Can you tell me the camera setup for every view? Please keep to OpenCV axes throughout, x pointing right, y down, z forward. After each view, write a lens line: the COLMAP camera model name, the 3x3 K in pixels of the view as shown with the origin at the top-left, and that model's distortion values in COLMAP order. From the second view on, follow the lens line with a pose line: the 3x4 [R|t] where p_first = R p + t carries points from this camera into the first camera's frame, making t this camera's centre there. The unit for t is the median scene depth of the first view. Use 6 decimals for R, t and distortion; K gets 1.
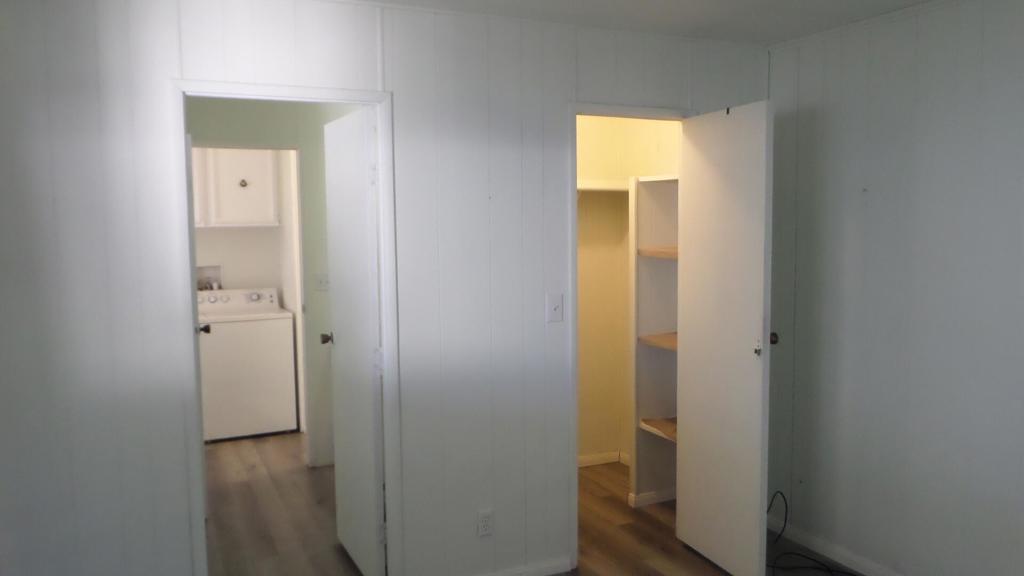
lens RADIAL K [[776.5, 0, 511.6], [0, 776.5, 289.9], [0, 0, 1]] dist [-0.030650, 0.007457]
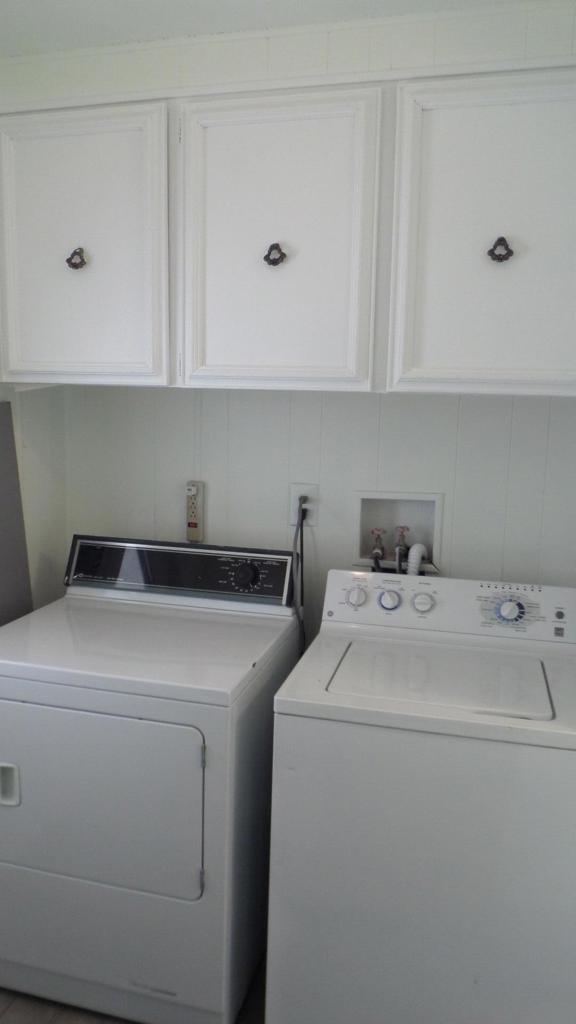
lens RADIAL K [[776.5, 0, 284.6], [0, 776.5, 513.1], [0, 0, 1]] dist [-0.030650, 0.007457]
pose [[0.744102, 0.128193, -0.655651, -0.192174], [-0.078628, 0.991401, 0.104603, -0.058899], [0.663422, -0.026283, 0.747783, 0.691263]]
